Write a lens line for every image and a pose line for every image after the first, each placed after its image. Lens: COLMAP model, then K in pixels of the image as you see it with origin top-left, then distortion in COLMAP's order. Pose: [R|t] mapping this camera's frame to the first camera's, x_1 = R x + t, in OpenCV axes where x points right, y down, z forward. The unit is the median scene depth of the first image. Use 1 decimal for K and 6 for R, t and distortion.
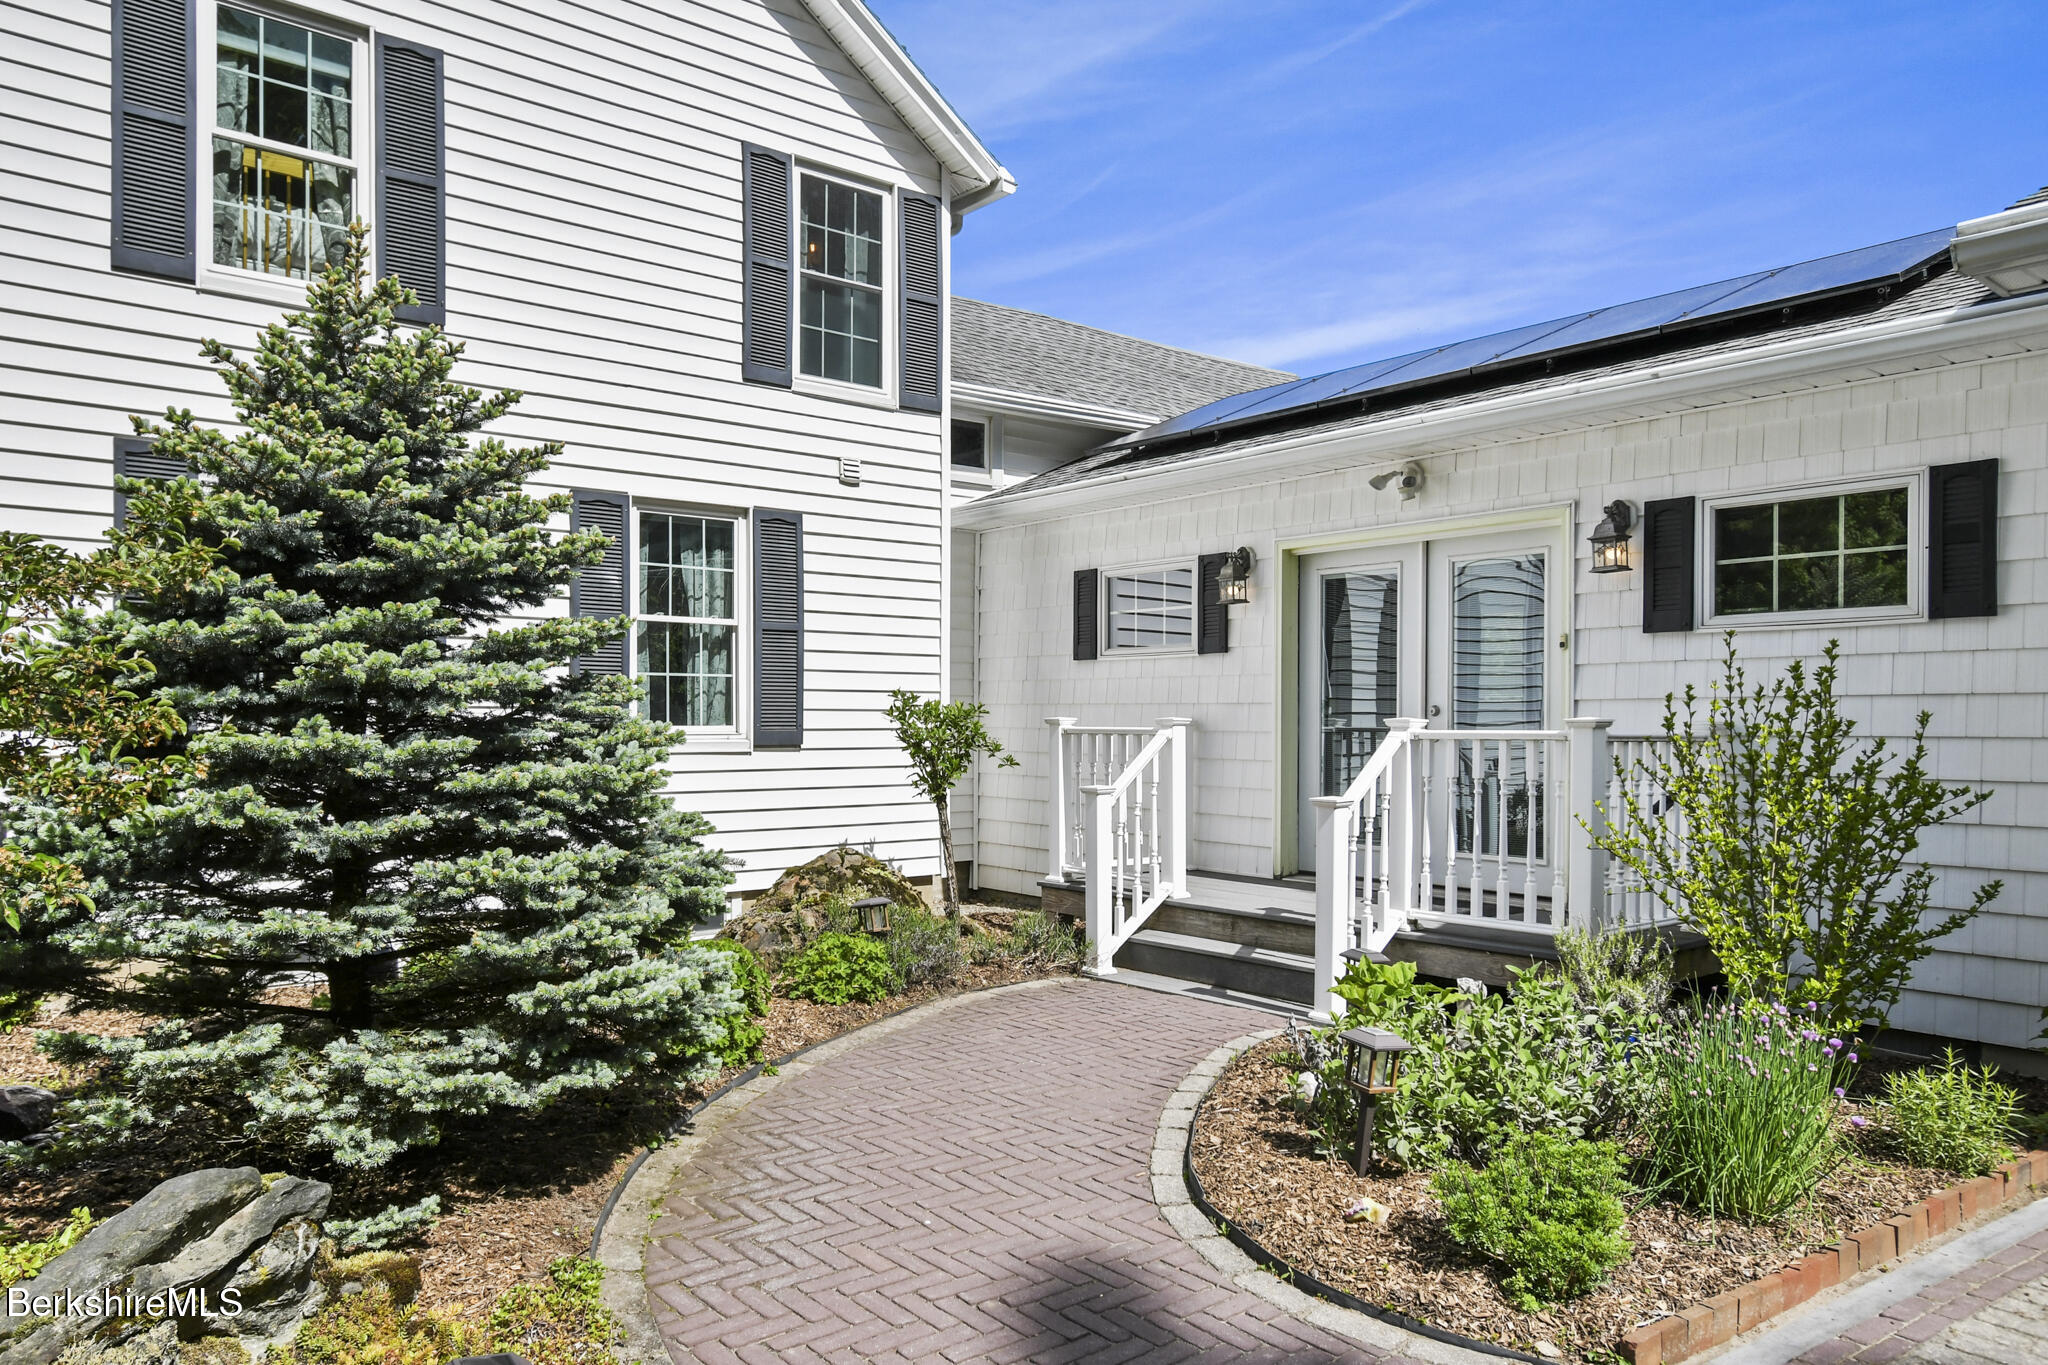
lens RADIAL K [[1376.1, 0, 1018.4], [0, 1376.1, 697.4], [0, 0, 1]] dist [0.008037, 0.000821]
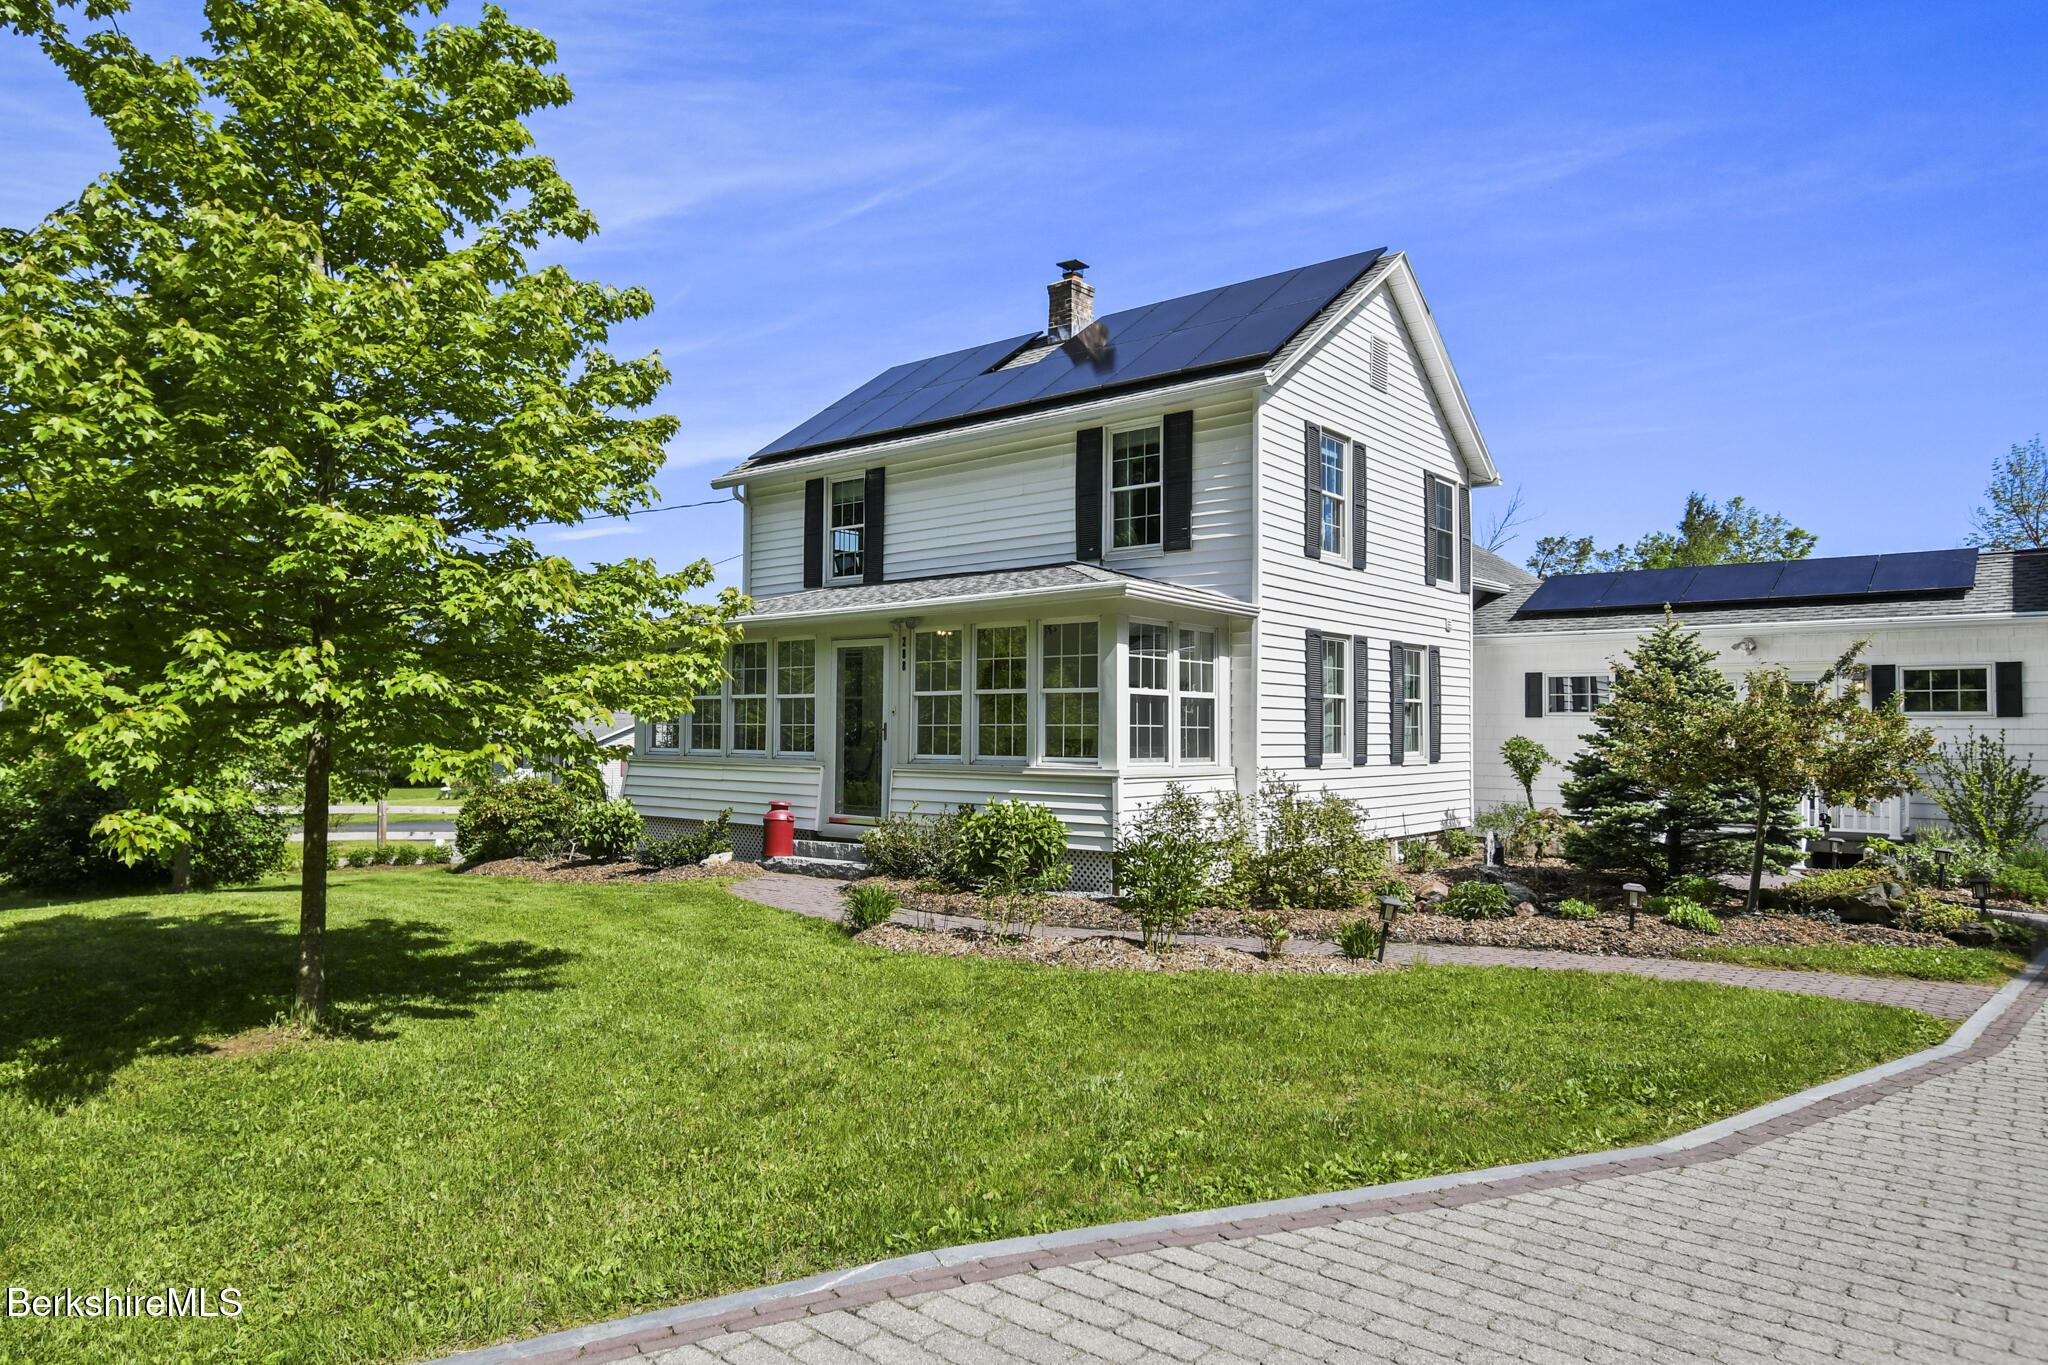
lens RADIAL K [[1274.3, 0, 1005.5], [0, 1274.3, 679.4], [0, 0, 1]] dist [-0.005817, -0.001137]
pose [[0.983086, 0.010756, 0.182827, -1.541751], [-0.006847, 0.999735, -0.022000, -0.054561], [-0.183015, 0.020377, 0.982899, -1.001619]]
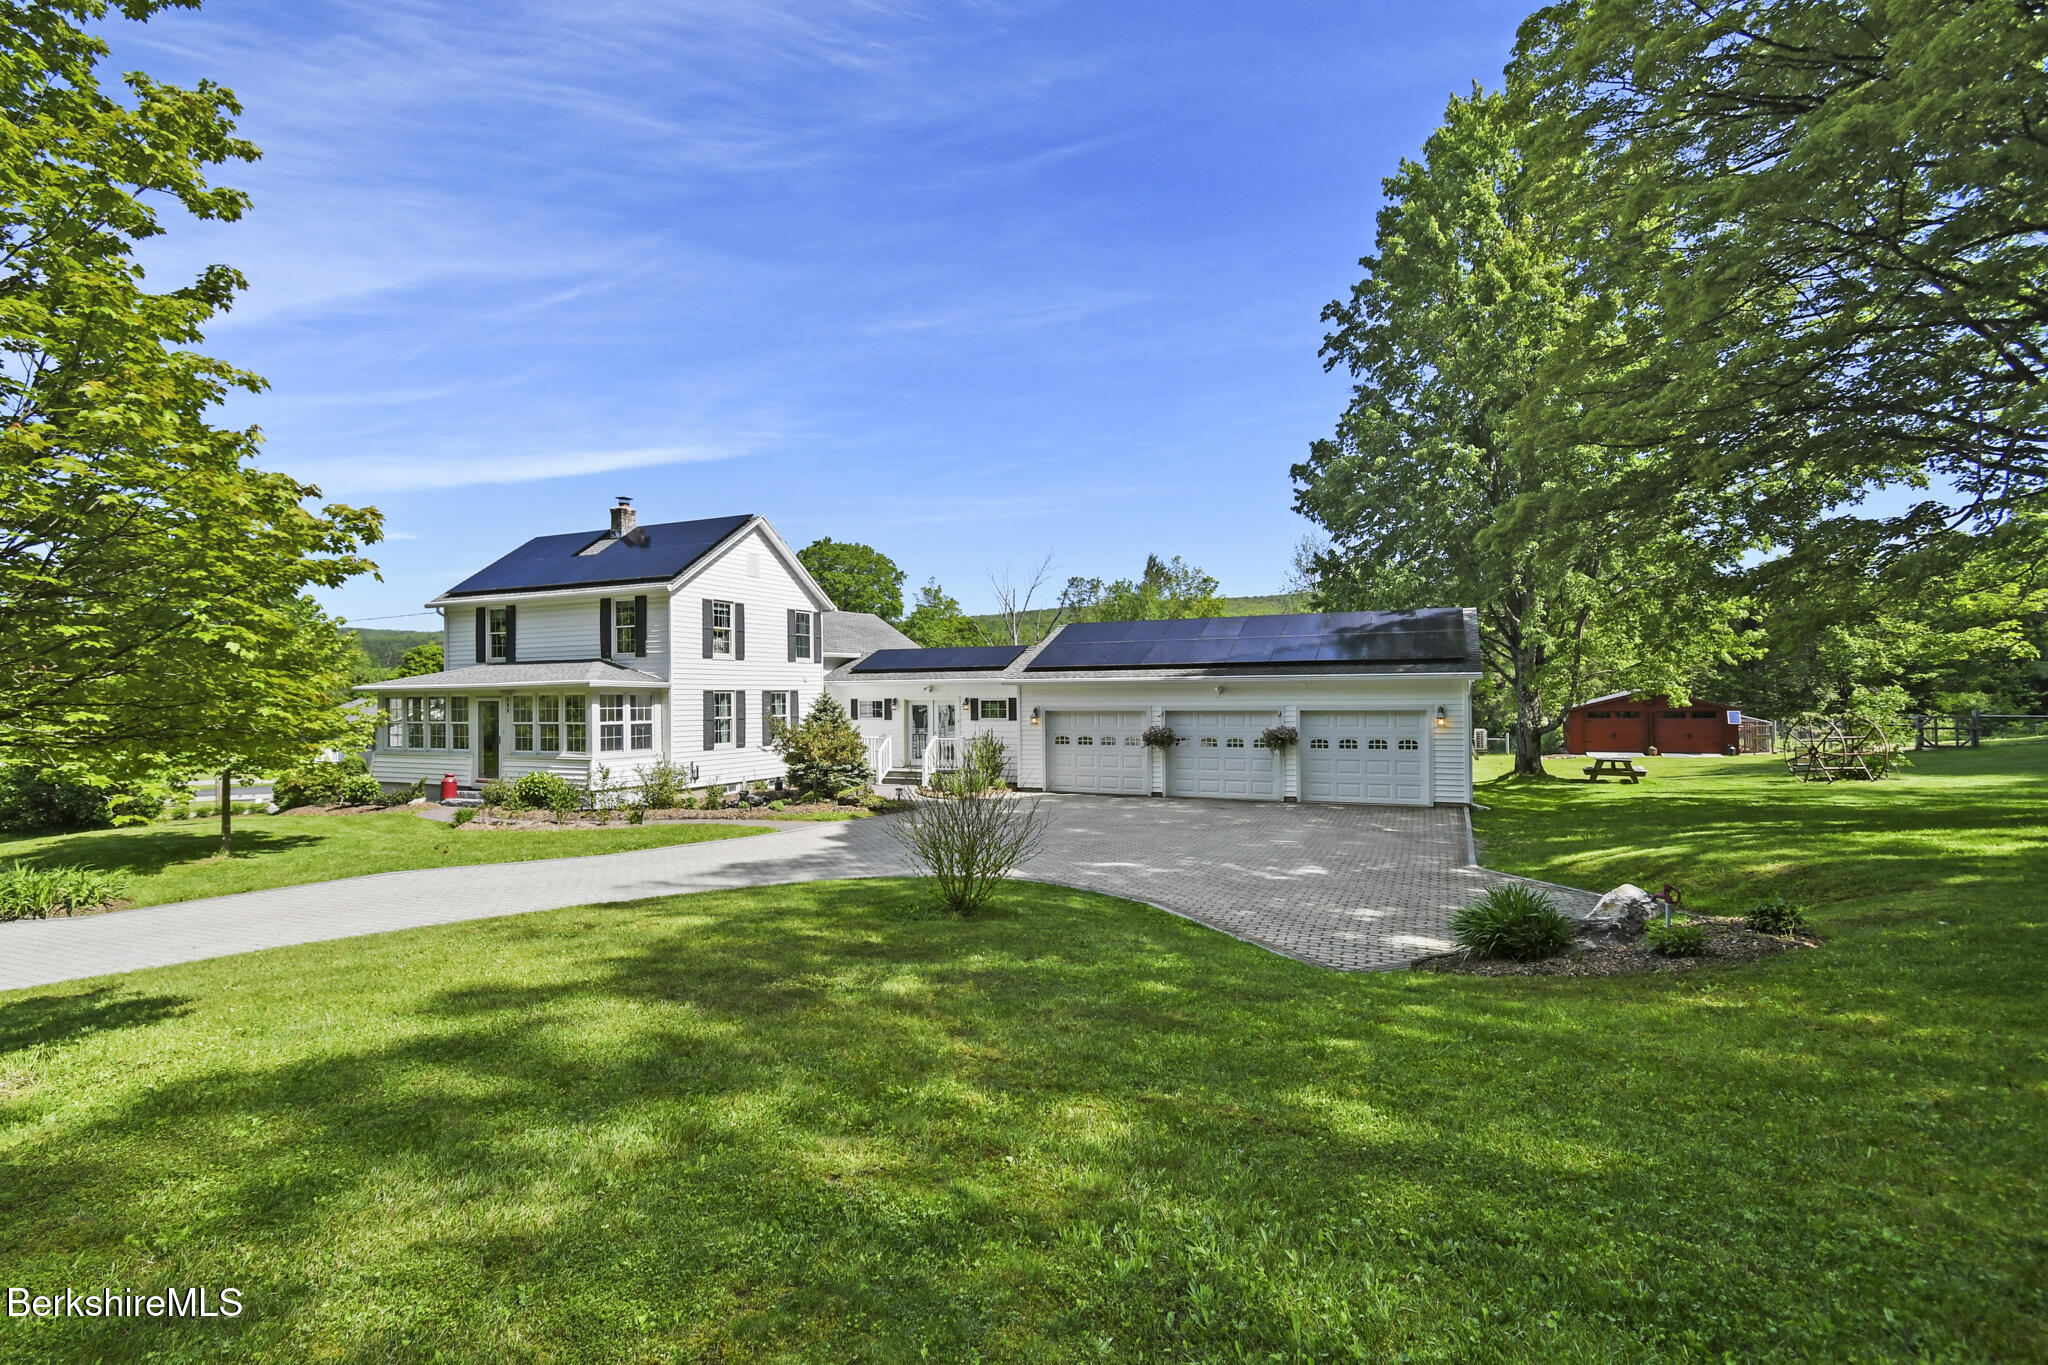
lens RADIAL K [[958.6, 0, 1014.1], [0, 958.6, 681.4], [0, 0, 1]] dist [-0.001106, -0.000161]
pose [[0.904007, -0.005593, 0.427480, -1.150673], [0.004356, 0.999983, 0.003872, -0.231516], [-0.427495, -0.001638, 0.904016, -2.834072]]
